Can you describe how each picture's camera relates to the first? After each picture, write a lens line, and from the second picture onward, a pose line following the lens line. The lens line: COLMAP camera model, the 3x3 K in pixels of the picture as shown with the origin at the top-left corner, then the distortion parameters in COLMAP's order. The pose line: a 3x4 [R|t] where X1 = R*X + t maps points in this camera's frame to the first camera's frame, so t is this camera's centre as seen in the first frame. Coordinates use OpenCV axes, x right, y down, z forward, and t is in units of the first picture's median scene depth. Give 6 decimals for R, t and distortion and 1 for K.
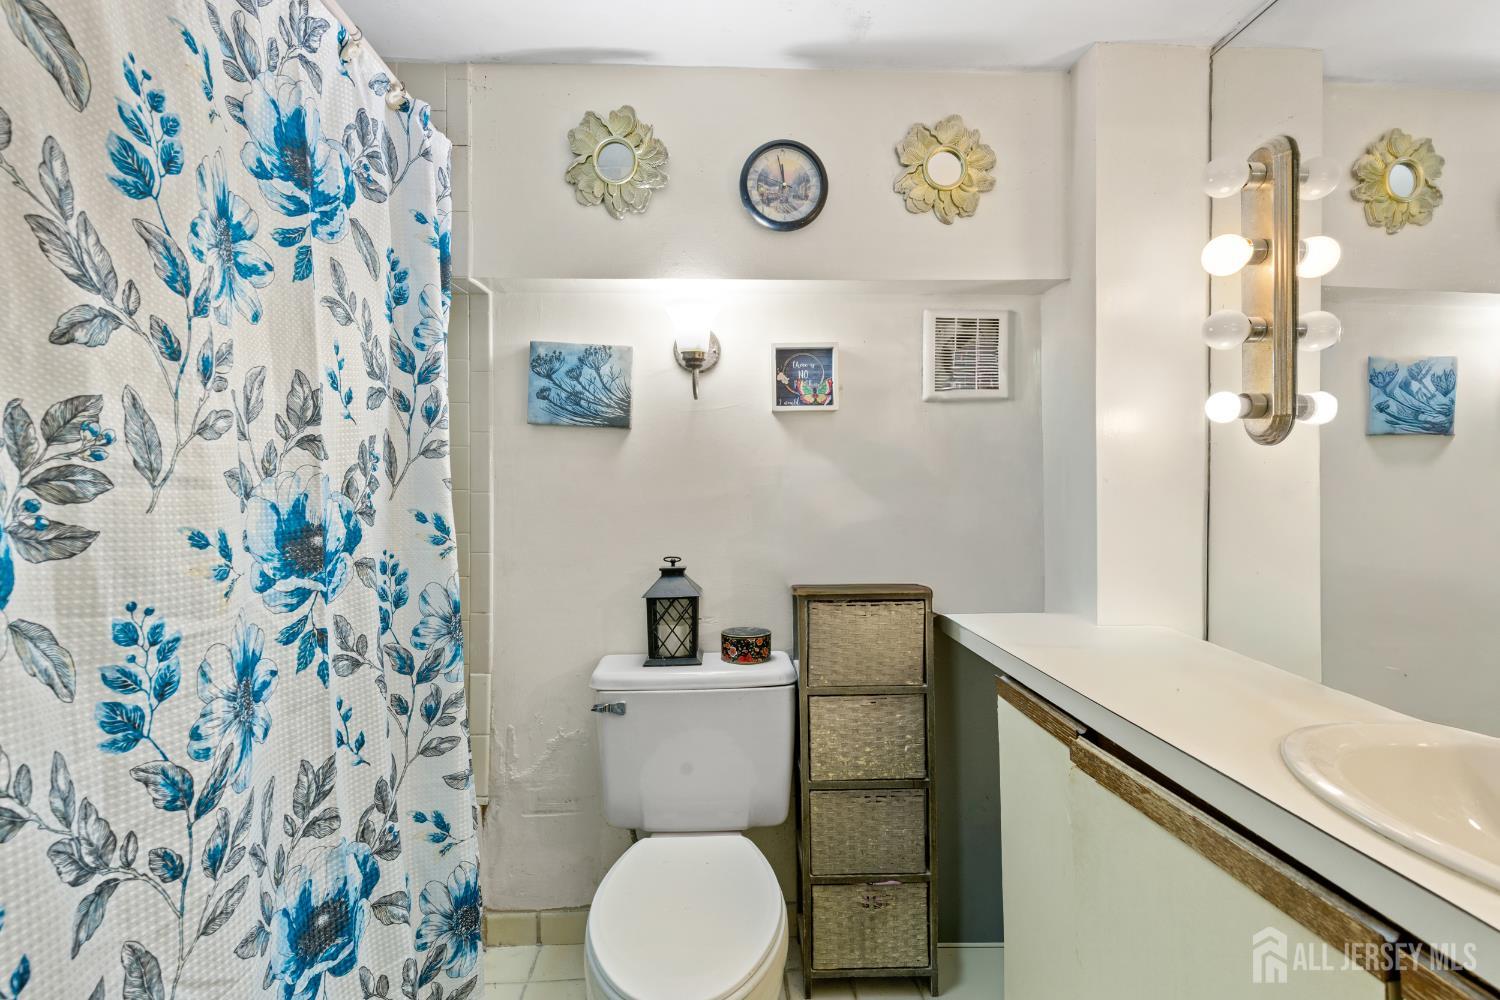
lens RADIAL K [[616.1, 0, 749.5], [0, 616.1, 494.4], [0, 0, 1]] dist [0.001640, -0.000650]
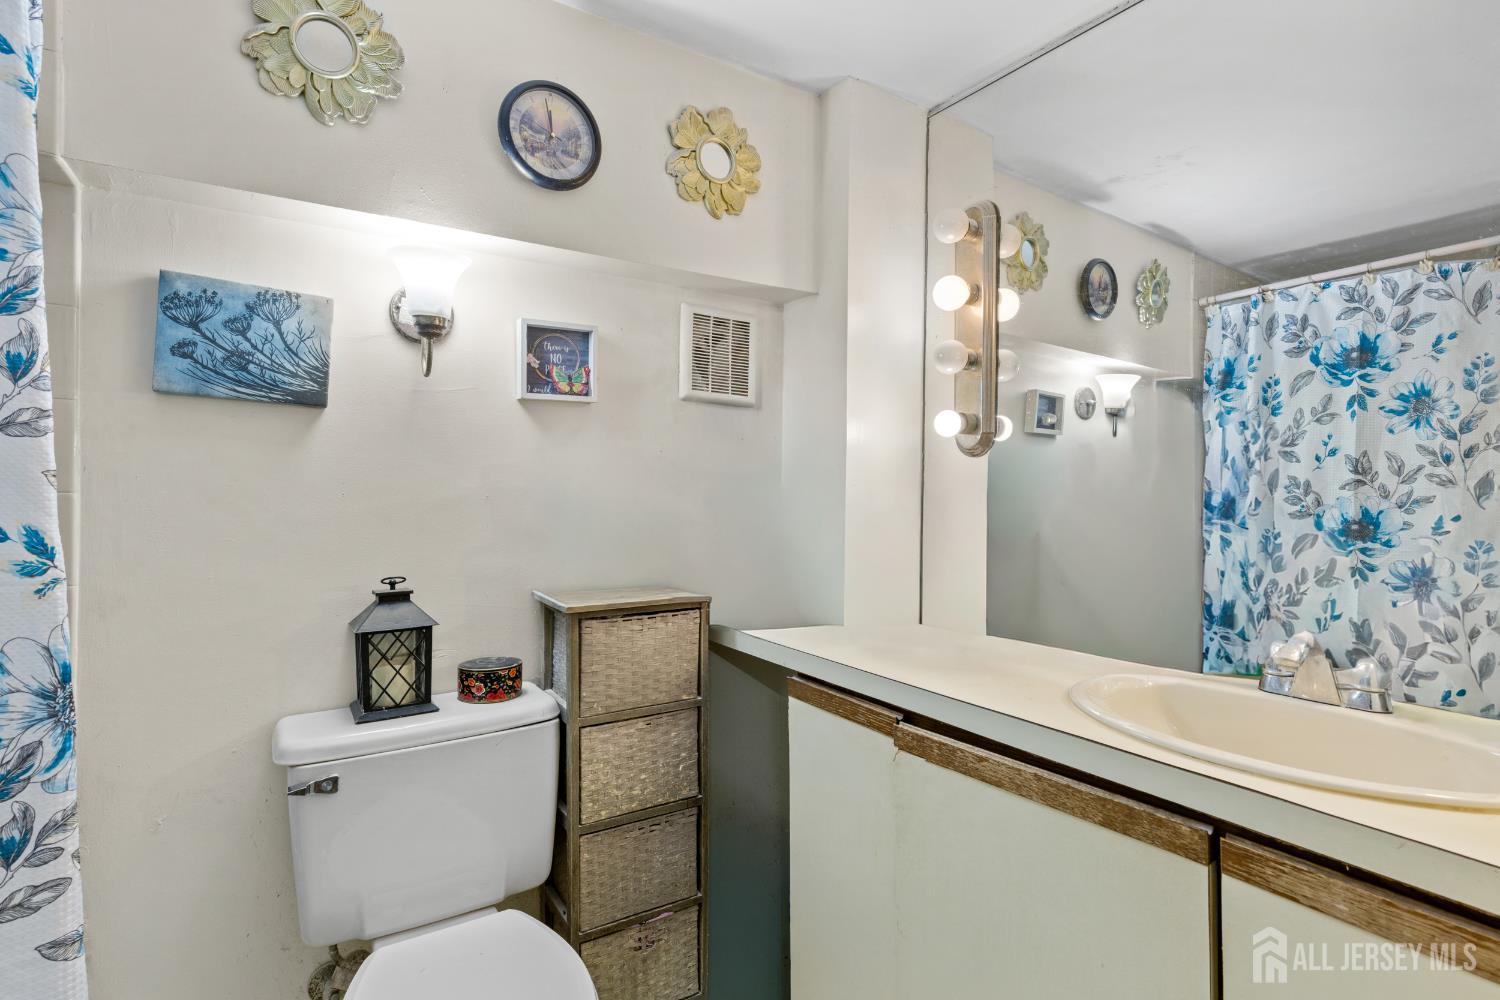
lens RADIAL K [[672.0, 0, 744.3], [0, 672.0, 497.8], [0, 0, 1]] dist [0.002228, -0.000542]
pose [[0.884557, 0.002734, 0.466424, -0.138404], [-0.002967, 0.999996, -0.000234, 0.000406], [-0.466422, -0.001177, 0.884562, 0.047965]]
